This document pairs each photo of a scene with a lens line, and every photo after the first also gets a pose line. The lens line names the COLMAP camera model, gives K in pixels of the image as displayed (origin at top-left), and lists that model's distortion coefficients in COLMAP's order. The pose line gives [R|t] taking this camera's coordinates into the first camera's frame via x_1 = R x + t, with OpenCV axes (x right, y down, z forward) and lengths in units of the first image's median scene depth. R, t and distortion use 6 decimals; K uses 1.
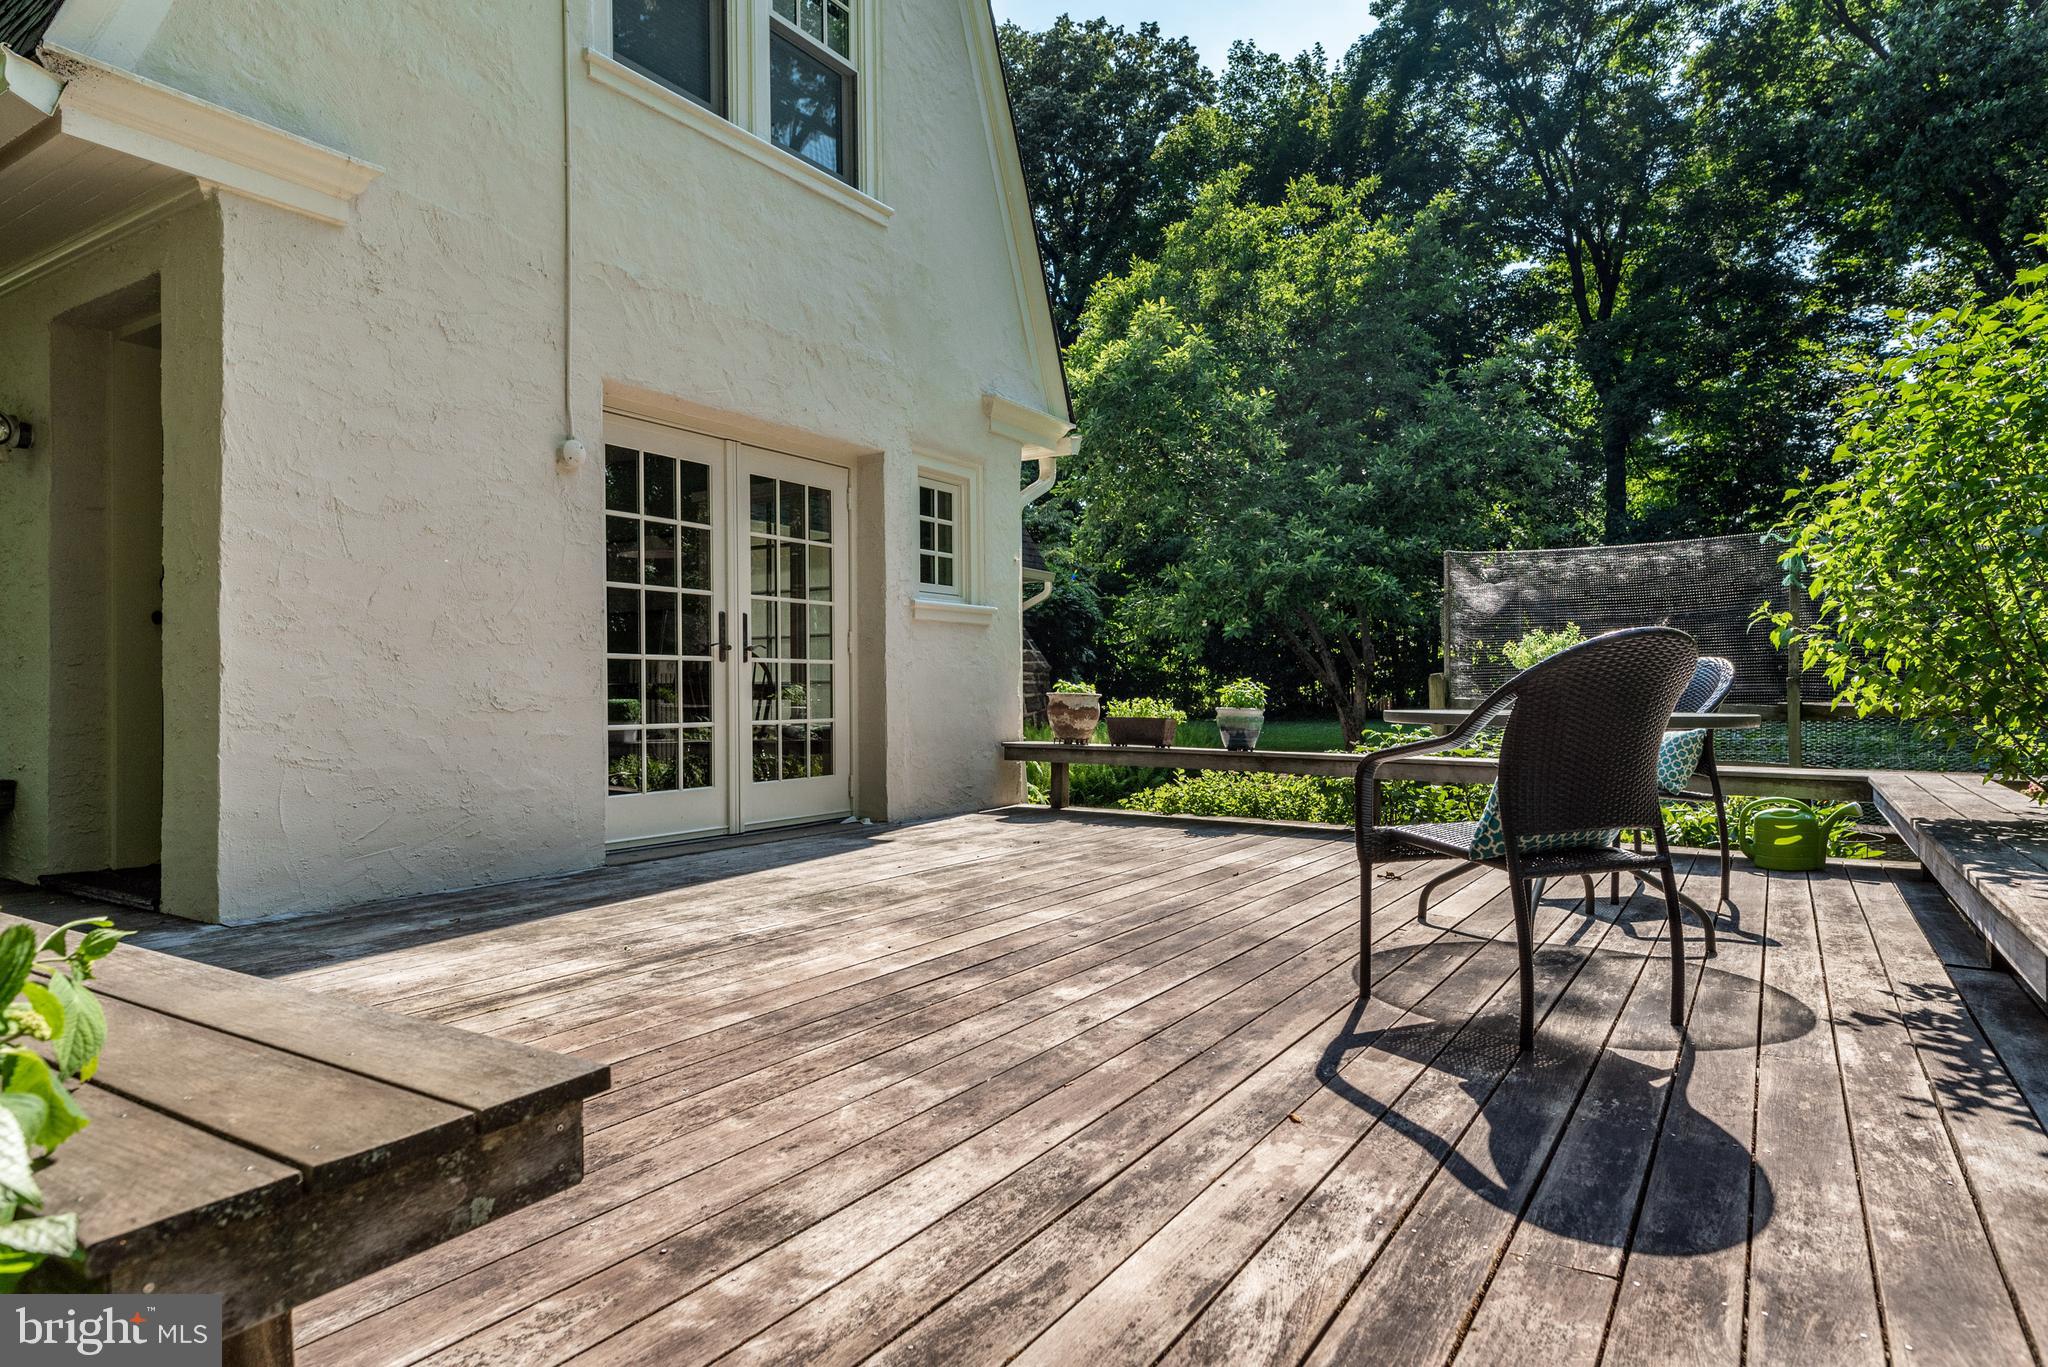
lens RADIAL K [[1168.5, 0, 1026.0], [0, 1168.5, 680.0], [0, 0, 1]] dist [0.001520, 0.000106]
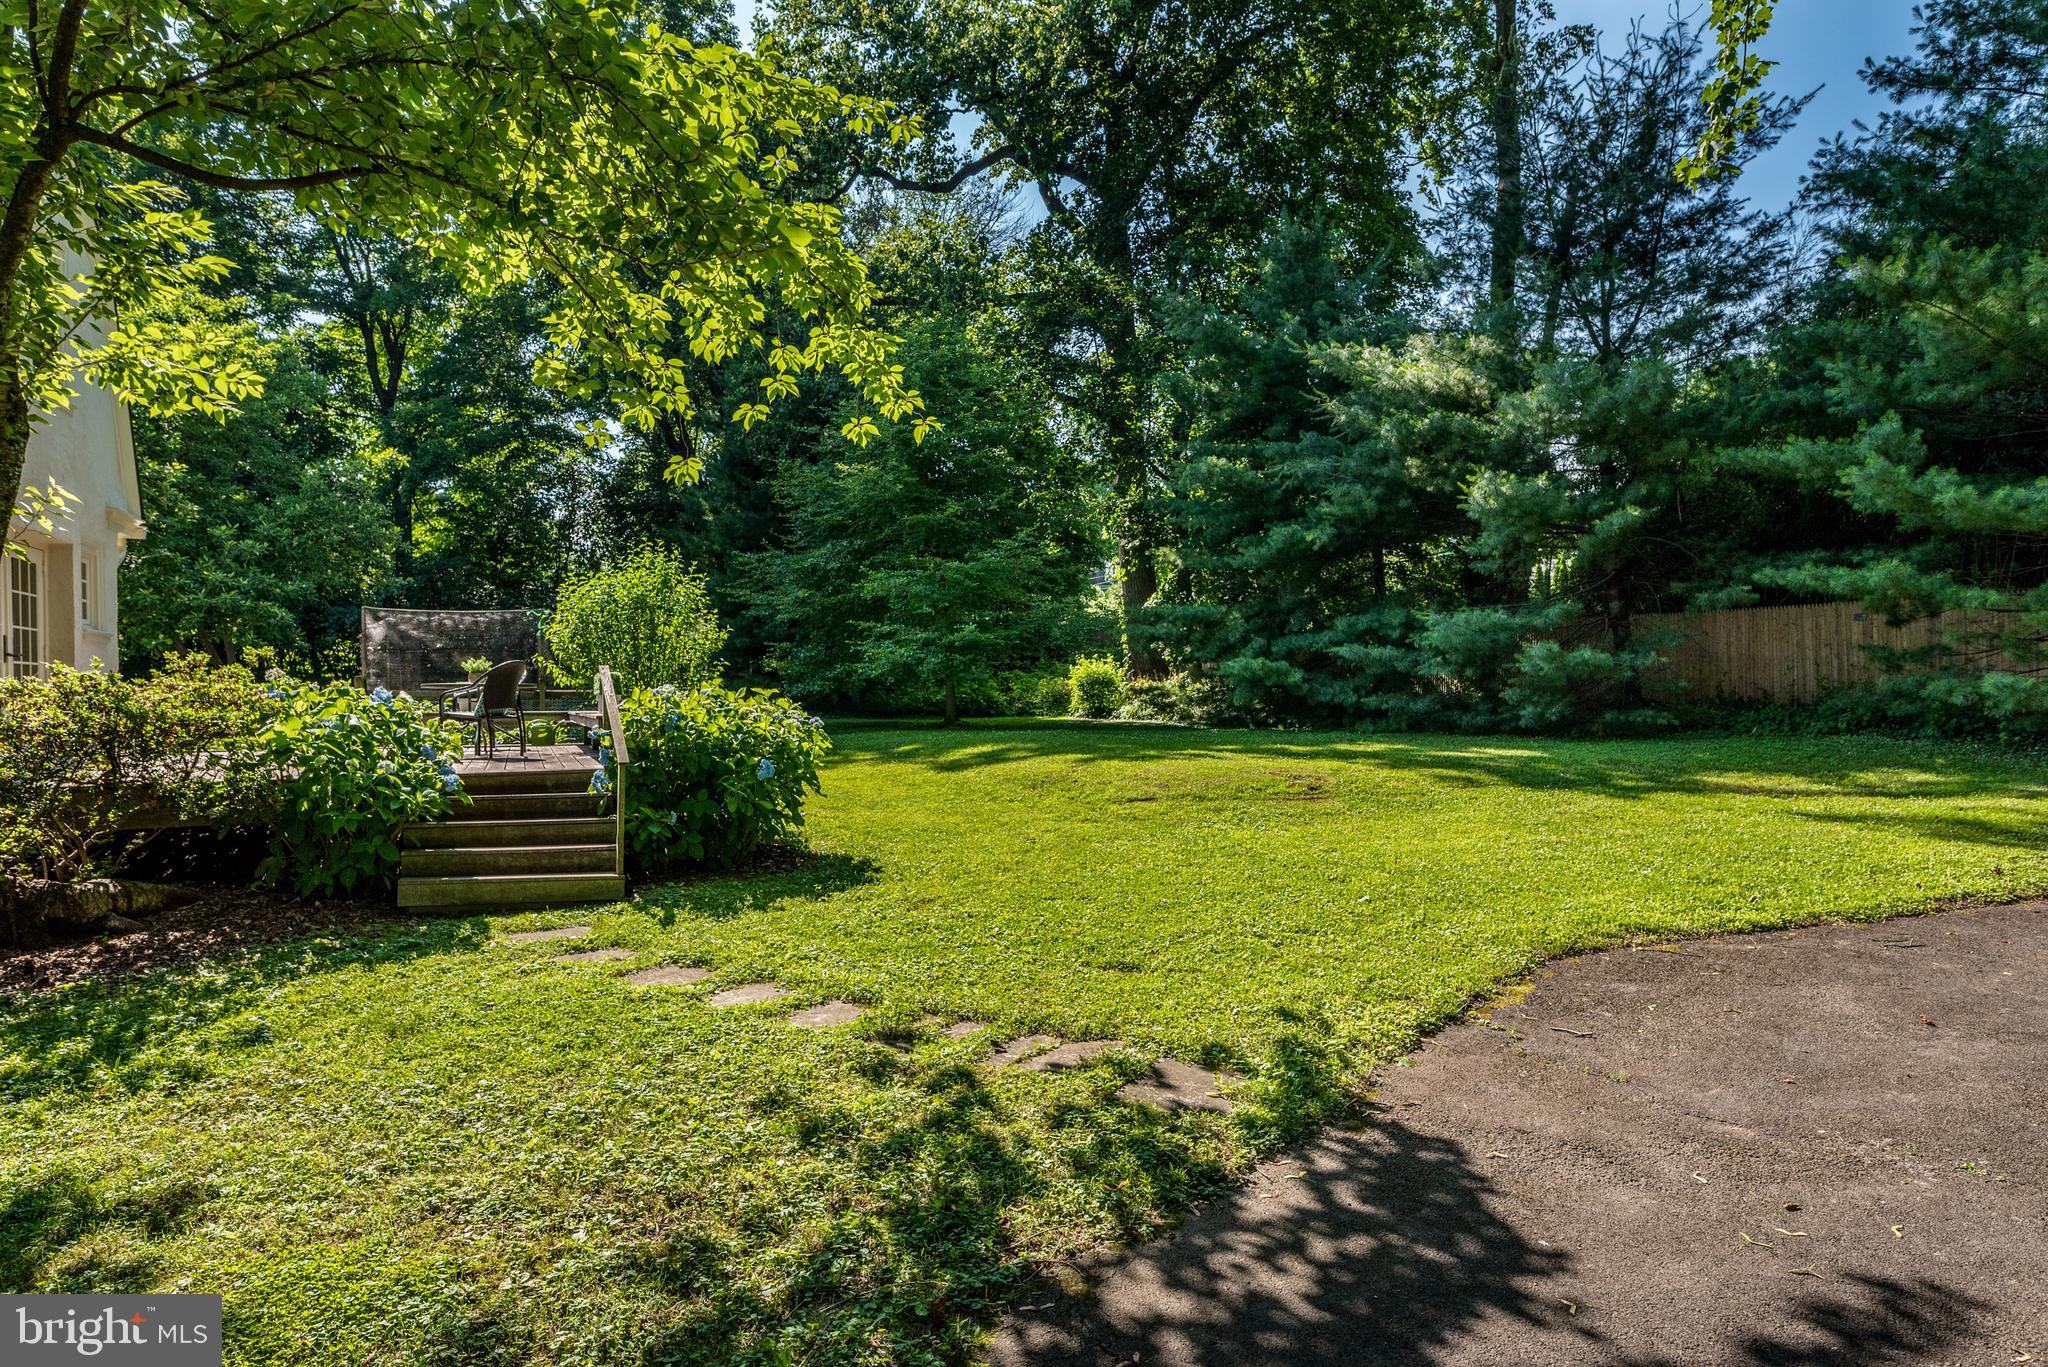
lens RADIAL K [[1168.5, 0, 1023.6], [0, 1168.5, 686.8], [0, 0, 1]] dist [0.001520, 0.000106]
pose [[0.558839, 0.002347, 0.829273, -0.603455], [0.003404, 0.999981, -0.005124, 0.024714], [-0.829269, 0.005686, 0.558821, -0.894422]]
